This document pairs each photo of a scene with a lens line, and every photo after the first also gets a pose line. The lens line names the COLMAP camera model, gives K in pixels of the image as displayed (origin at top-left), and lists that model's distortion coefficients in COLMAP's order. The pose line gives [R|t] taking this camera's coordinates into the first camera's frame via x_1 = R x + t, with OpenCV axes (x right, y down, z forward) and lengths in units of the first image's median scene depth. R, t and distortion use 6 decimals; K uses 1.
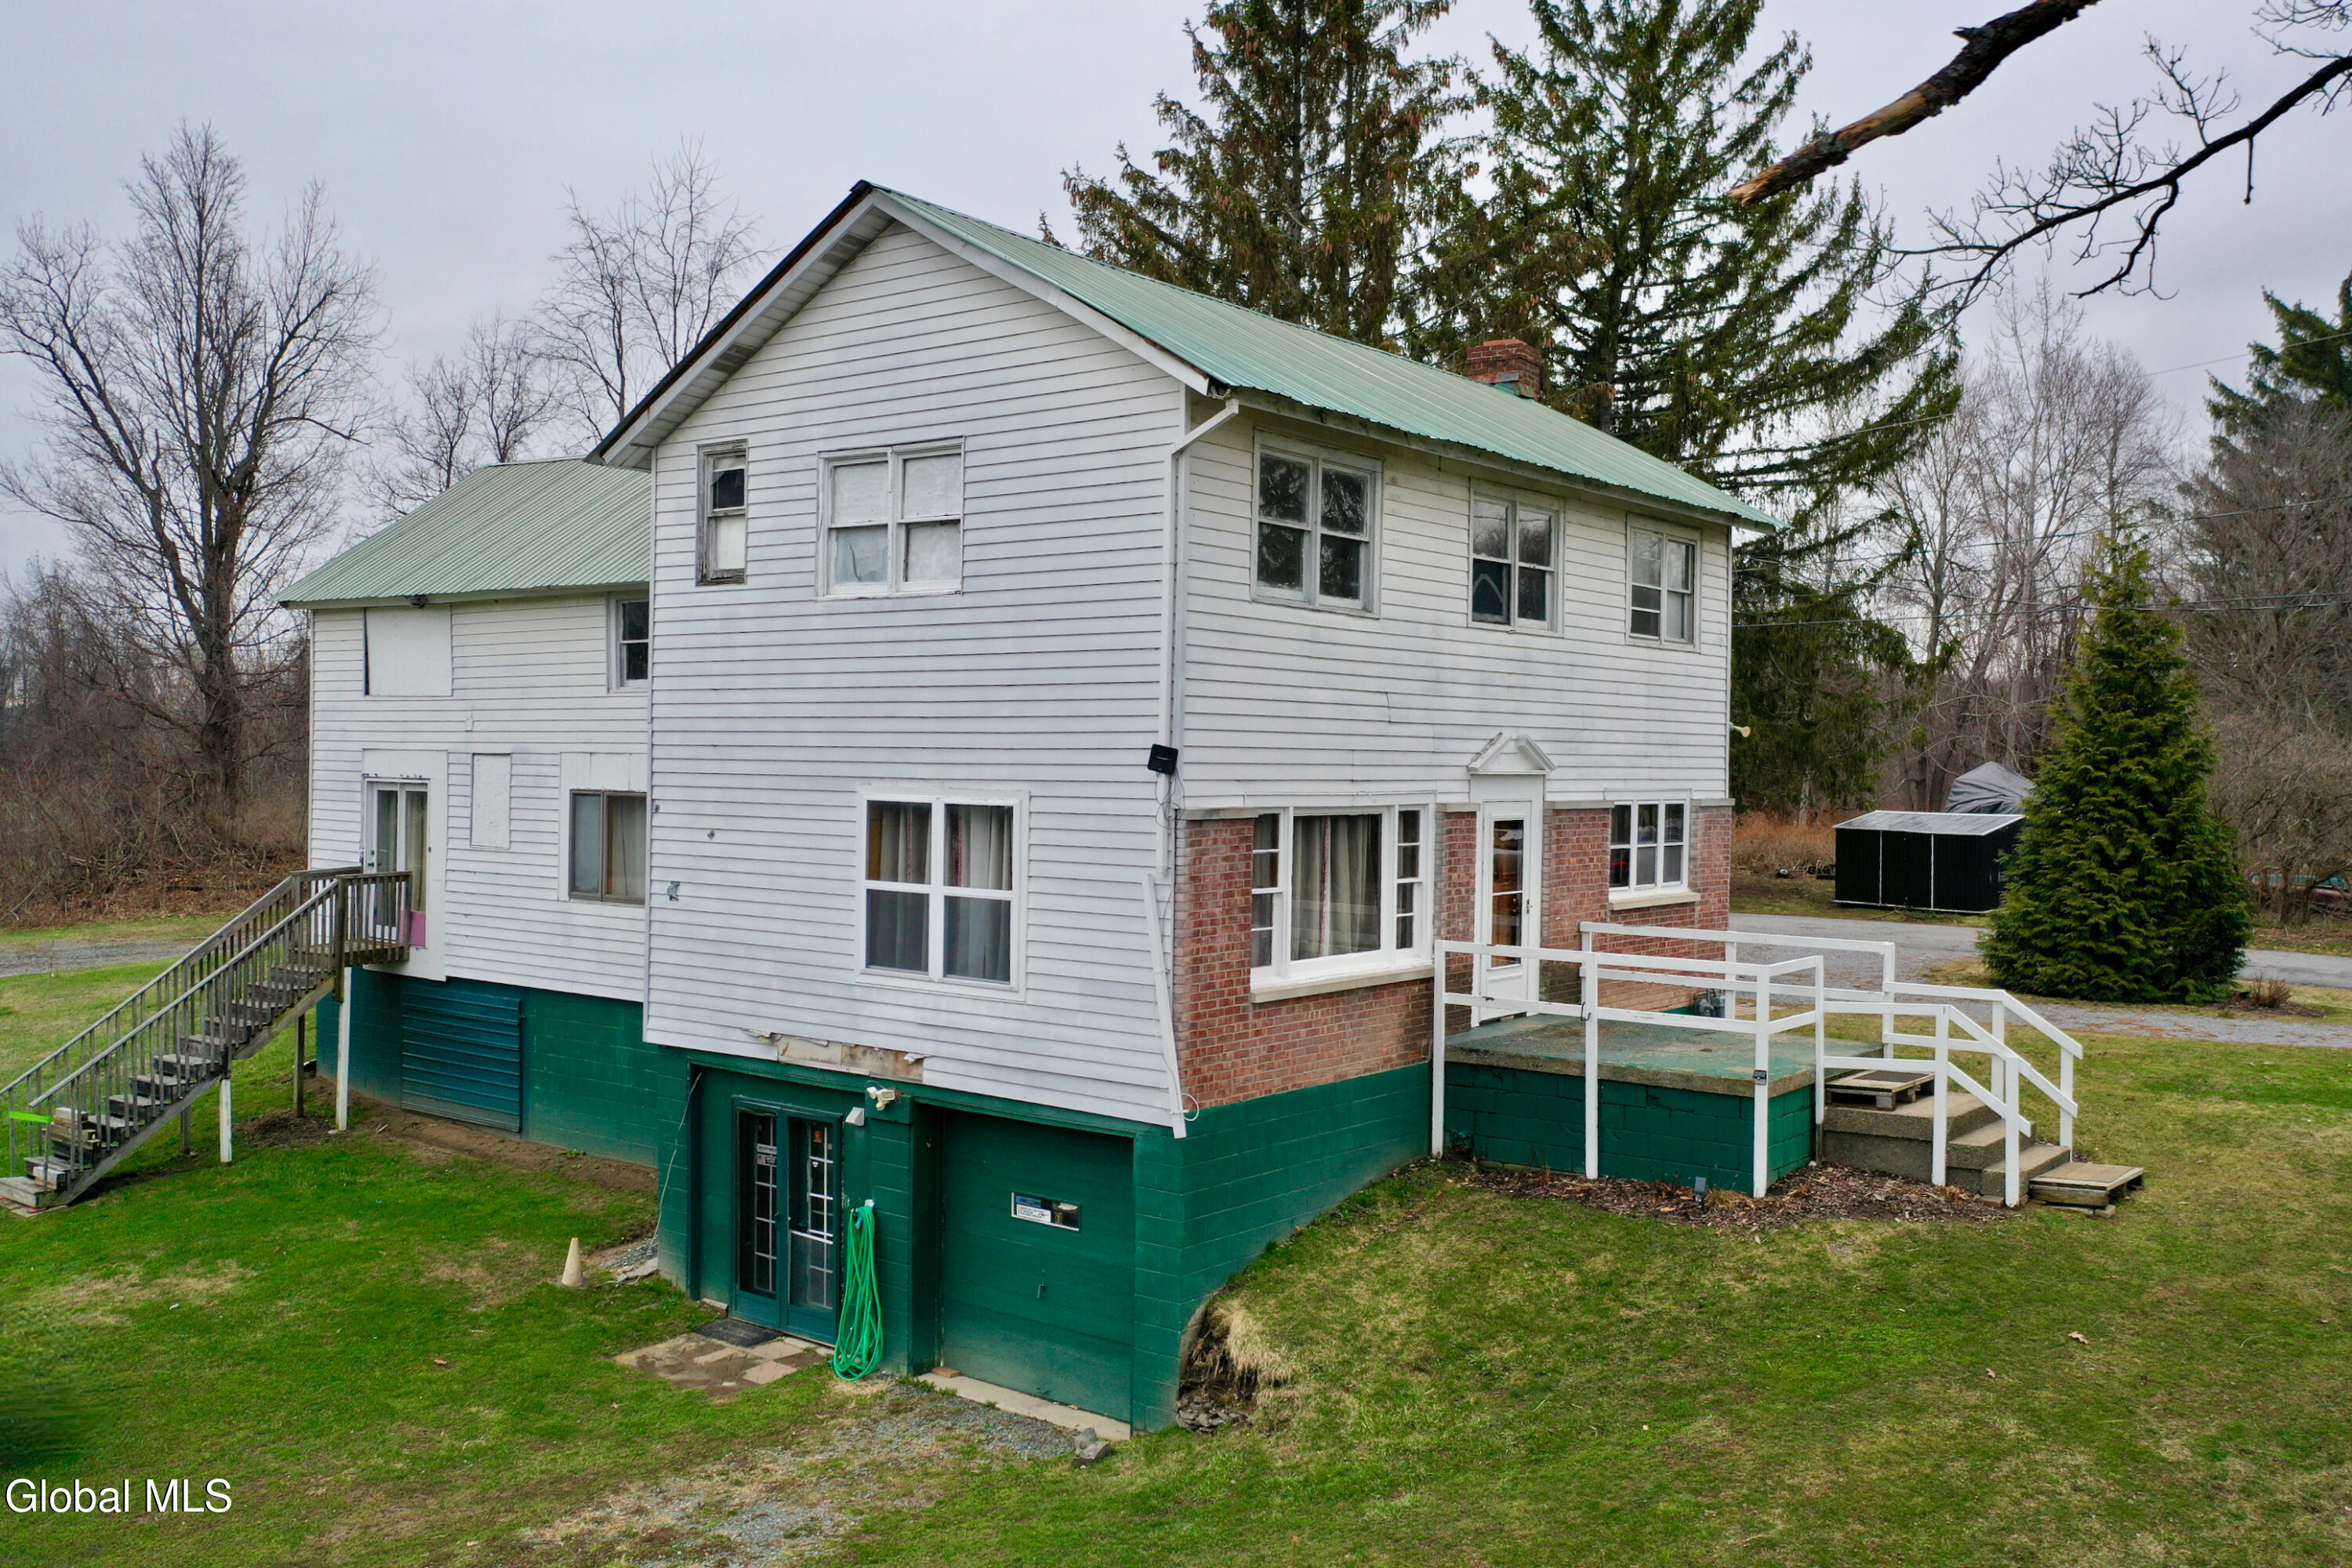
lens RADIAL K [[2002.4, 0, 1176.0], [0, 2002.4, 784.0], [0, 0, 1]] dist [0.007404, 0.005476]
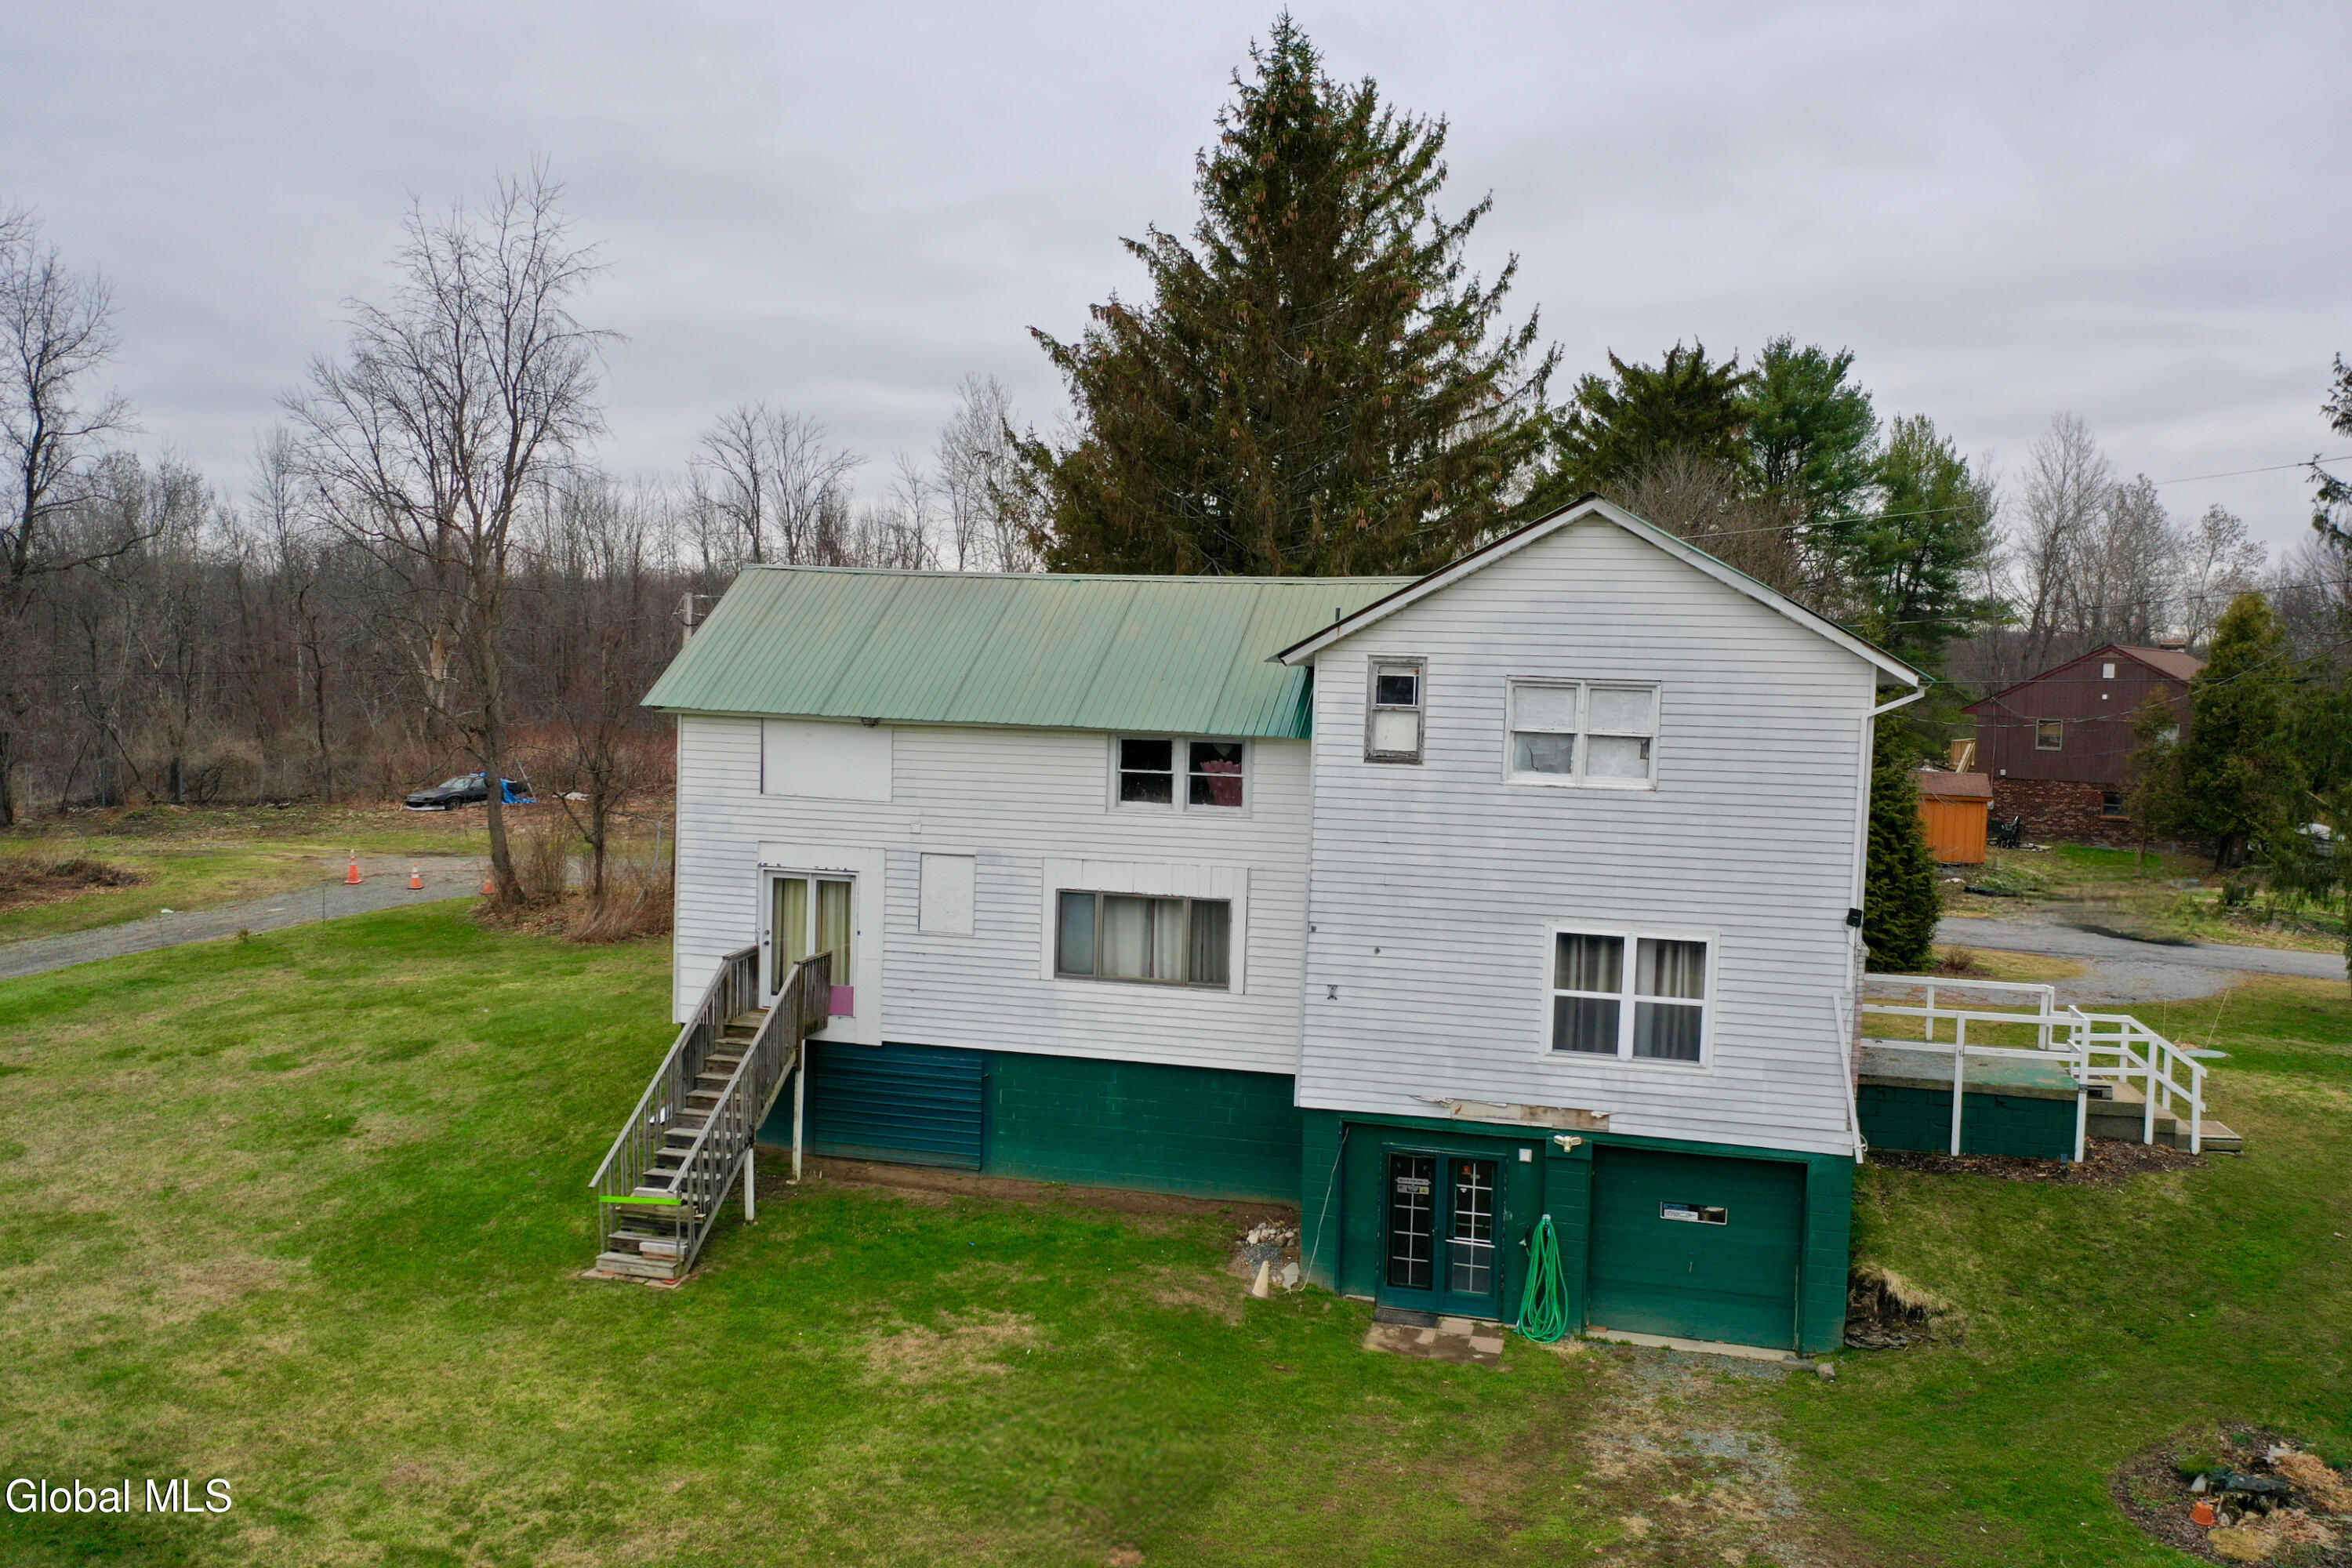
lens RADIAL K [[1976.7, 0, 1073.4], [0, 1976.7, 781.4], [0, 0, 1]] dist [0.006361, 0.007186]
pose [[0.921126, -0.015889, 0.388940, -0.995421], [-0.008395, 0.998123, 0.060658, -0.176728], [-0.389173, -0.059139, 0.919264, -0.125504]]
